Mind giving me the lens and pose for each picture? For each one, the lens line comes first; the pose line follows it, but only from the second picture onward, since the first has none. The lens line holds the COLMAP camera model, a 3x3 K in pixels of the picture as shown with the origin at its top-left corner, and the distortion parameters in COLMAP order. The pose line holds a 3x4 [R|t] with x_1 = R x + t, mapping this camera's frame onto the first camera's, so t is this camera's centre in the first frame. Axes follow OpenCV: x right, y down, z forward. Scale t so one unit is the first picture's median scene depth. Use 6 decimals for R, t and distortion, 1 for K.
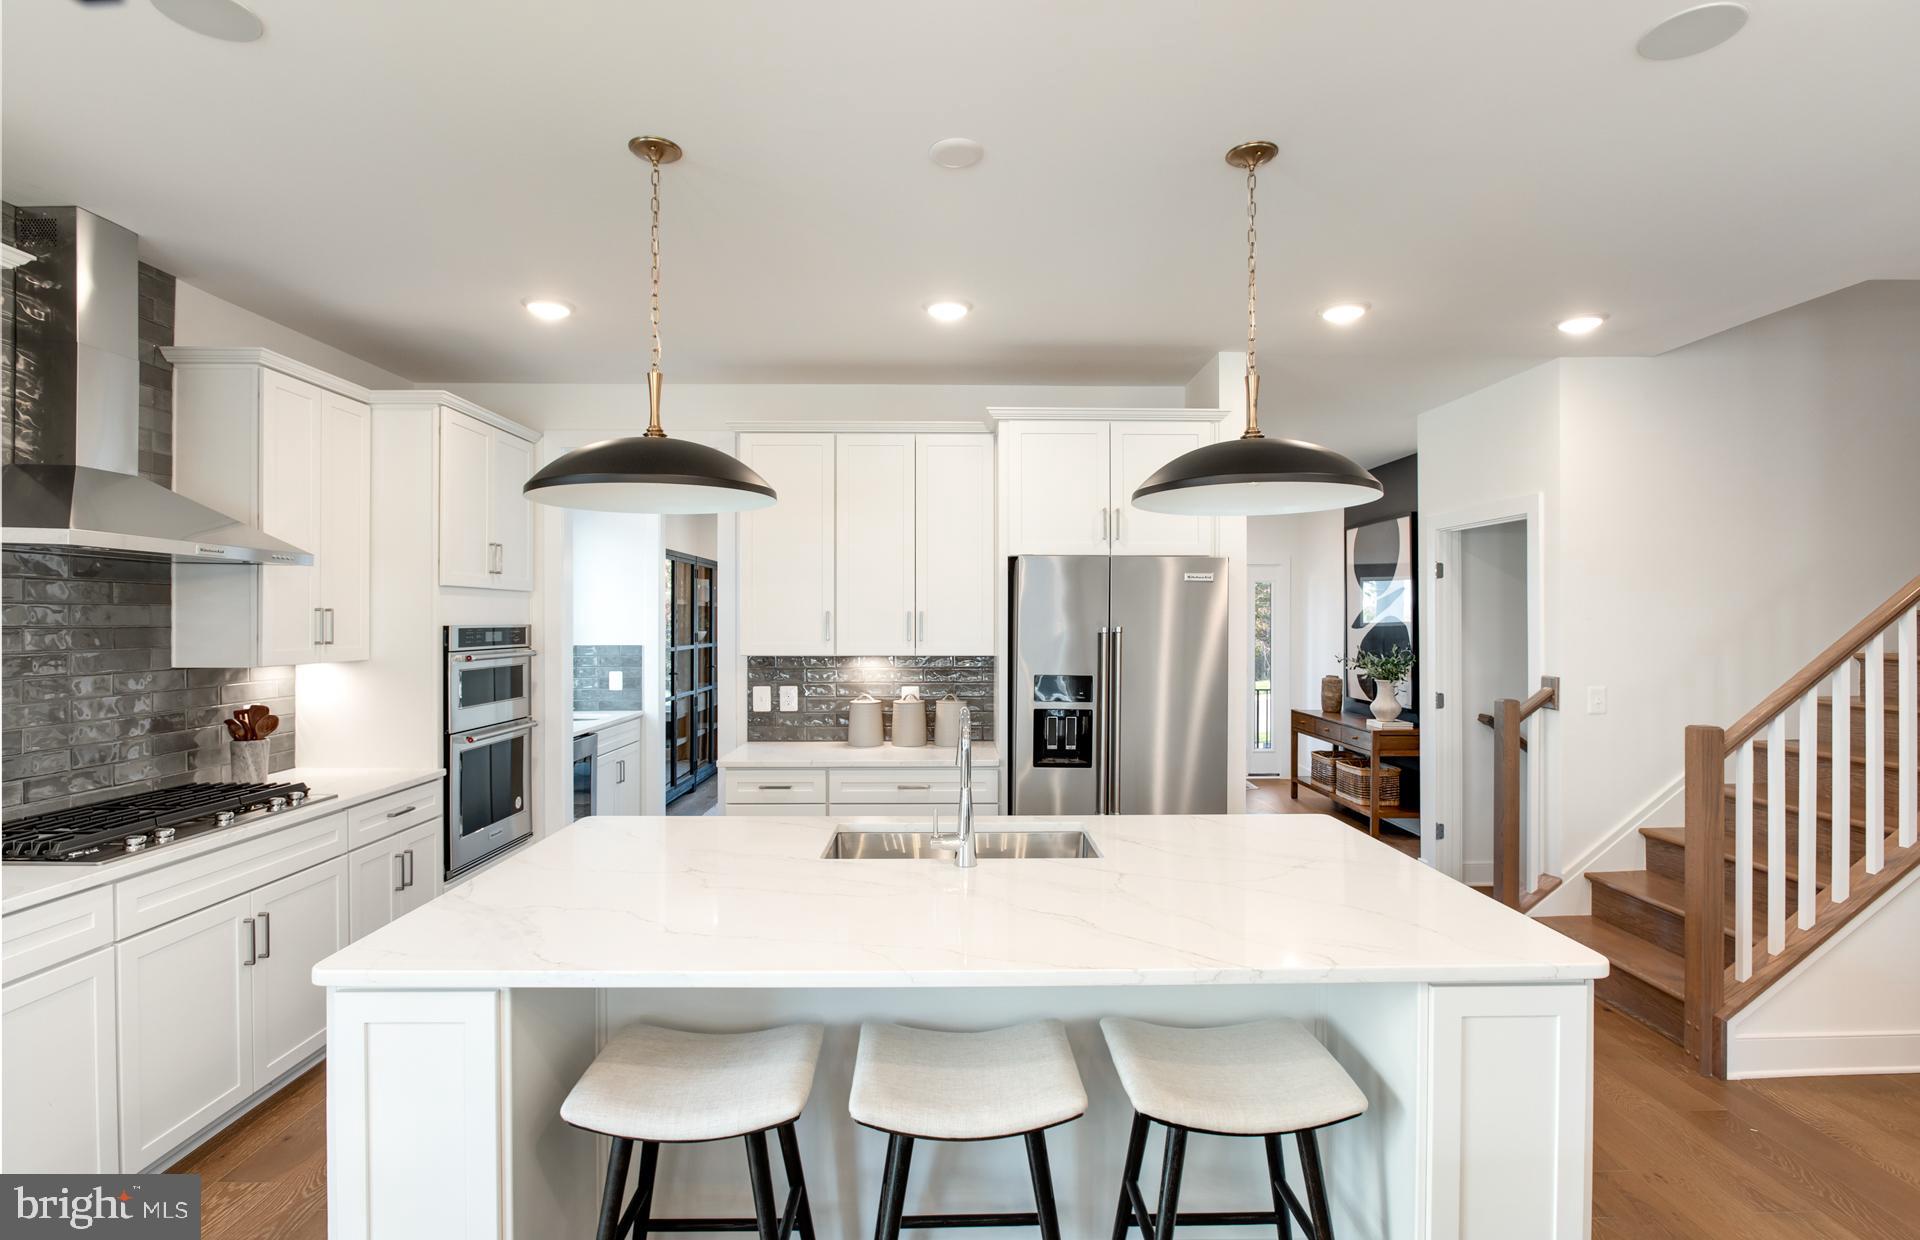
lens RADIAL K [[918.4, 0, 954.0], [0, 918.4, 628.3], [0, 0, 1]] dist [-0.012521, -0.000668]
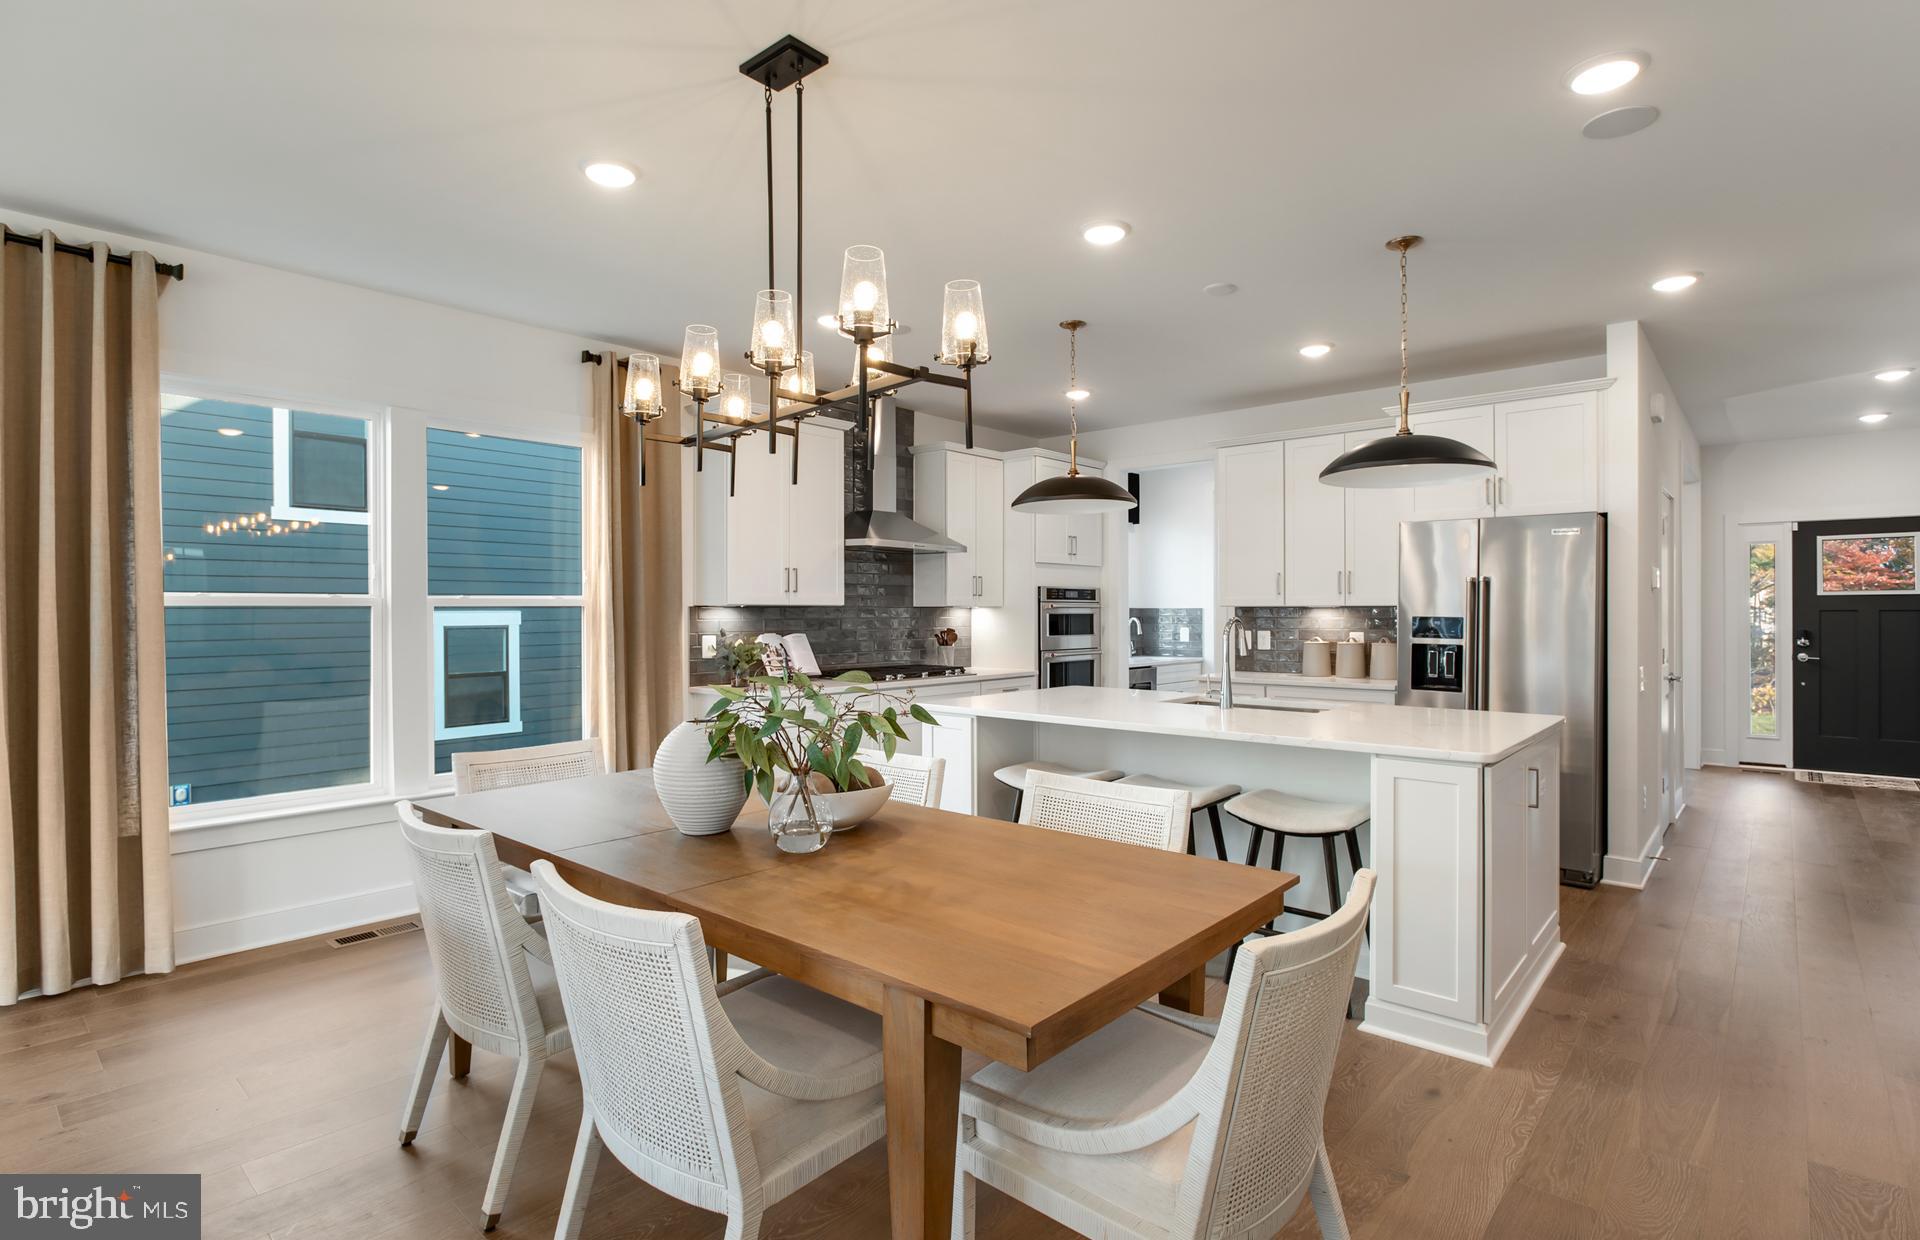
lens RADIAL K [[916.2, 0, 960.0], [0, 916.2, 620.0], [0, 0, 1]] dist [-0.008660, -0.000556]
pose [[0.739462, 0.005164, -0.673178, 0.467713], [-0.004540, 0.999986, 0.002684, 0.054610], [0.673183, 0.001071, 0.739475, -0.343564]]
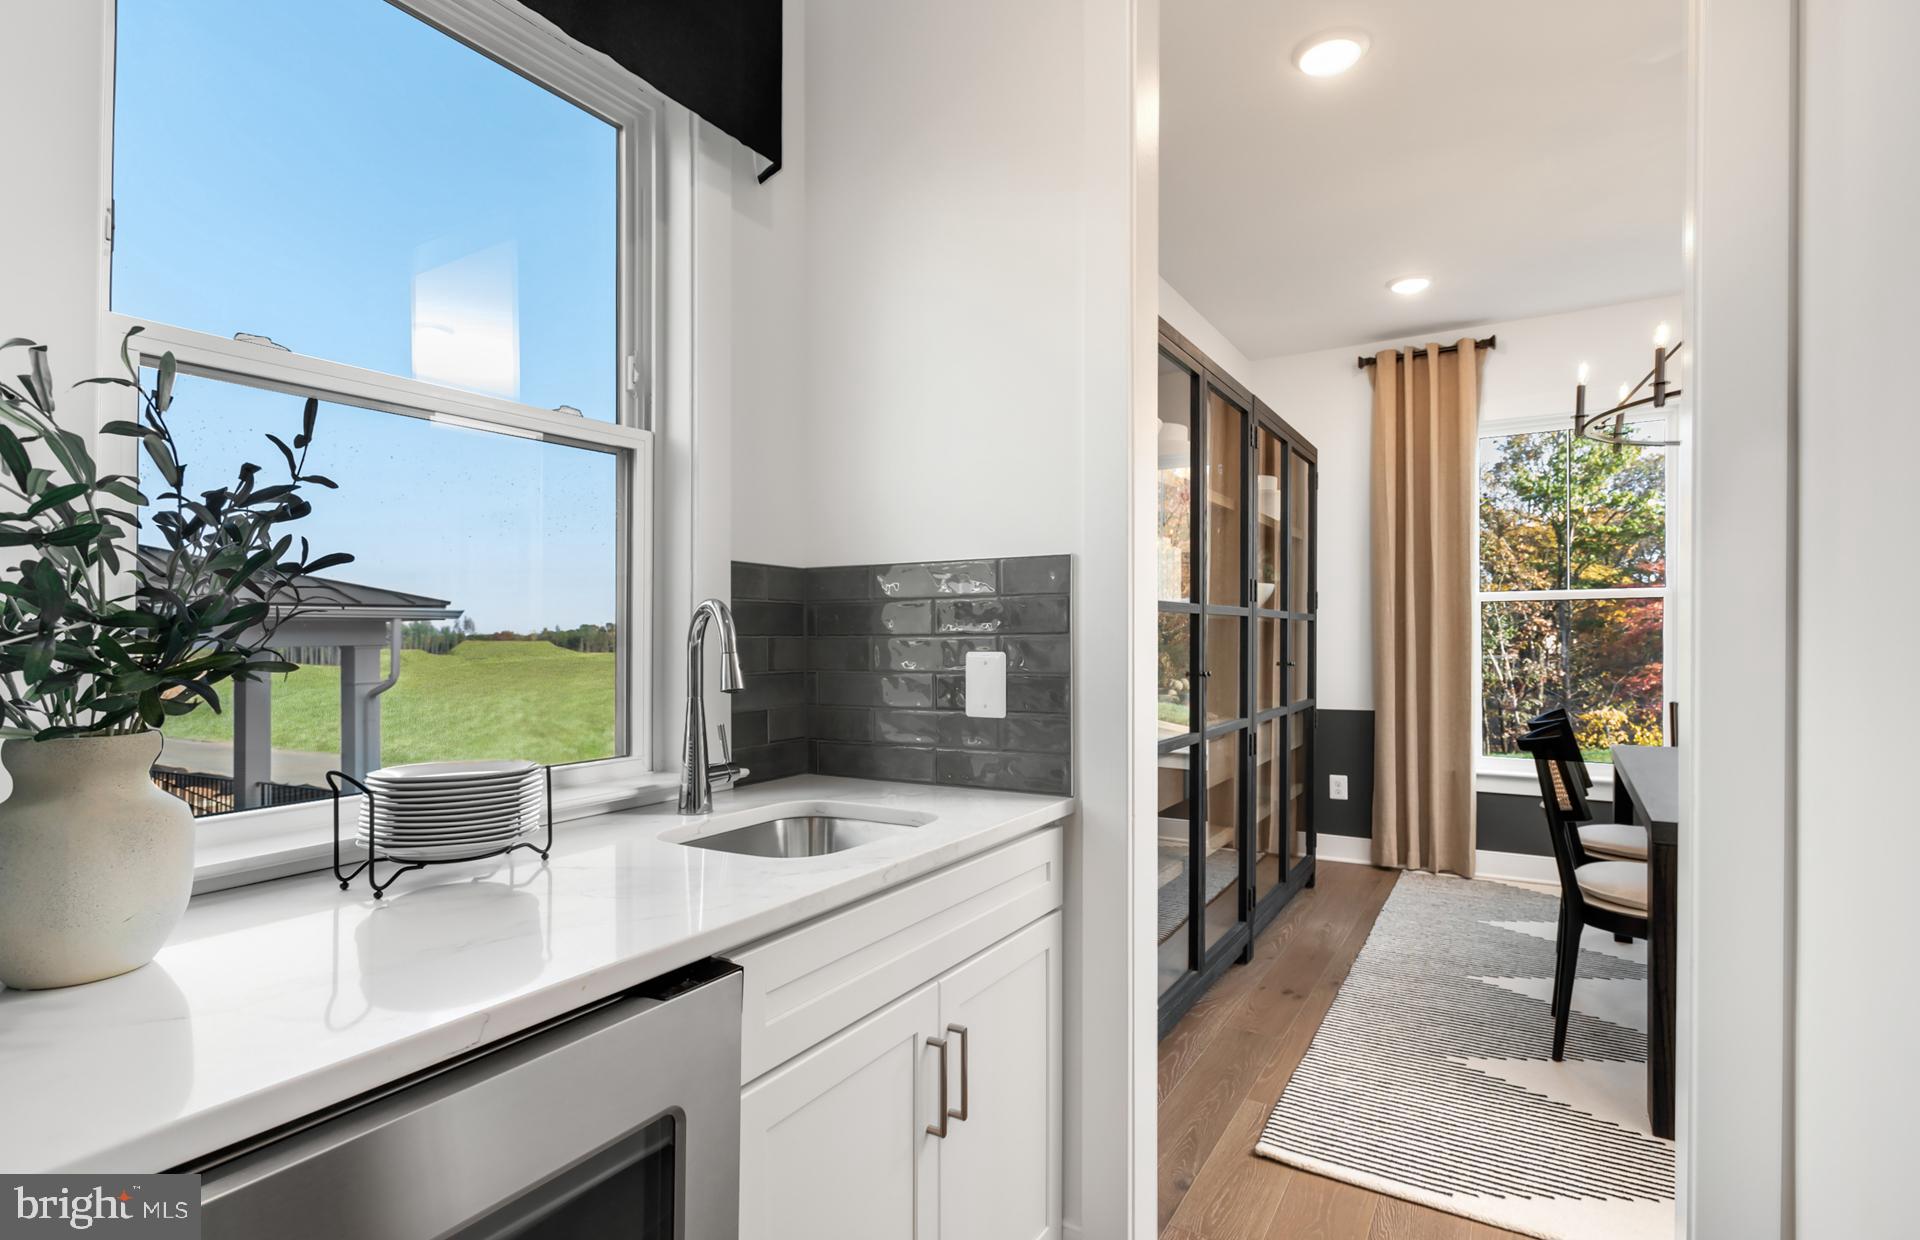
lens RADIAL K [[945.3, 0, 954.7], [0, 945.3, 633.2], [0, 0, 1]] dist [-0.001561, 0.000198]
pose [[0.846570, -0.003023, -0.532269, -0.356121], [-0.002075, 0.999958, -0.008979, 0.071106], [0.532273, 0.008706, 0.846528, 1.200891]]
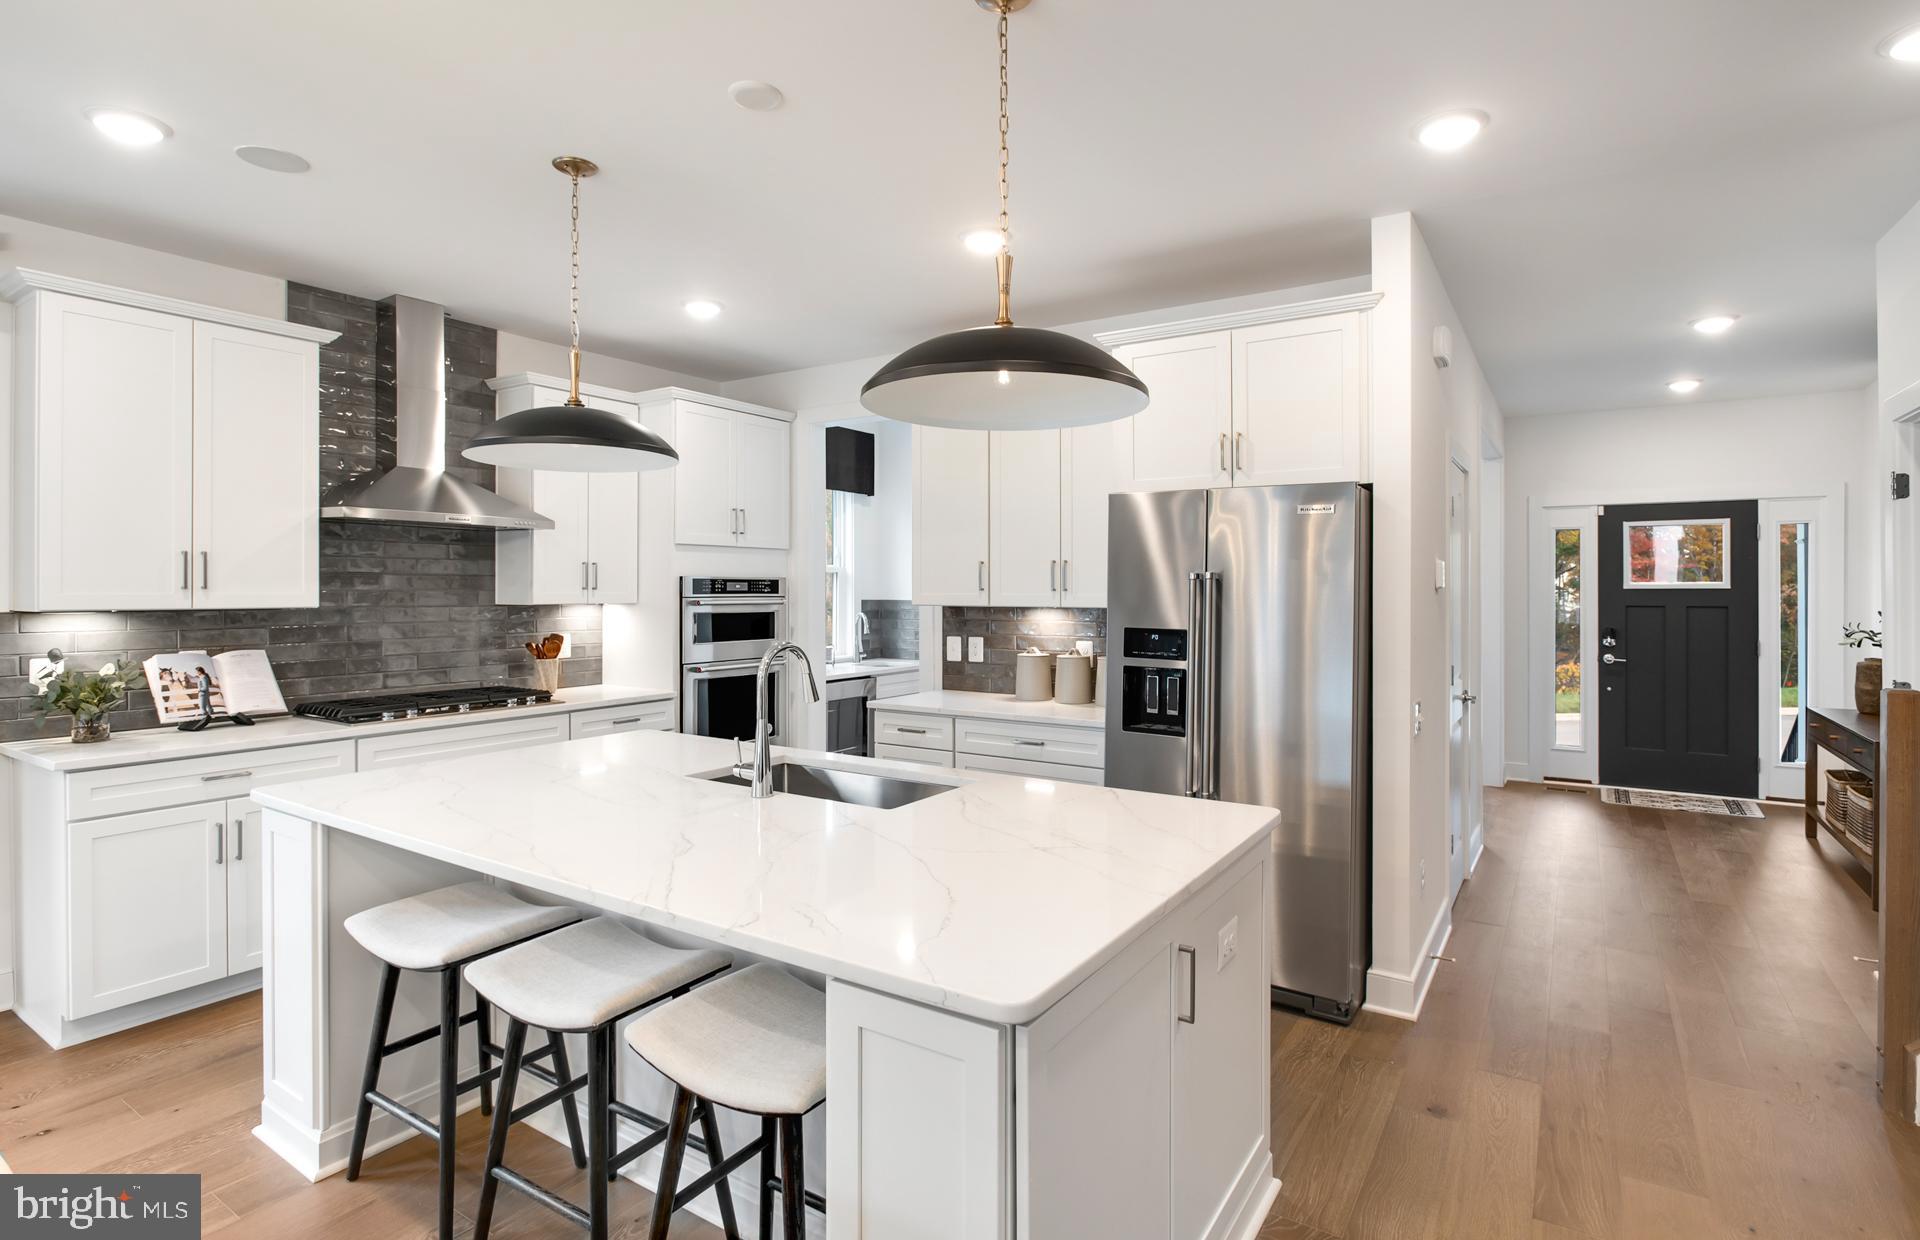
lens RADIAL K [[934.6, 0, 960.3], [0, 934.6, 597.8], [0, 0, 1]] dist [-0.006705, -0.000016]
pose [[0.829932, 0.006101, -0.557831, 0.456541], [-0.006166, 0.999979, 0.001762, 0.021215], [0.557830, 0.001977, 0.829953, 0.157730]]
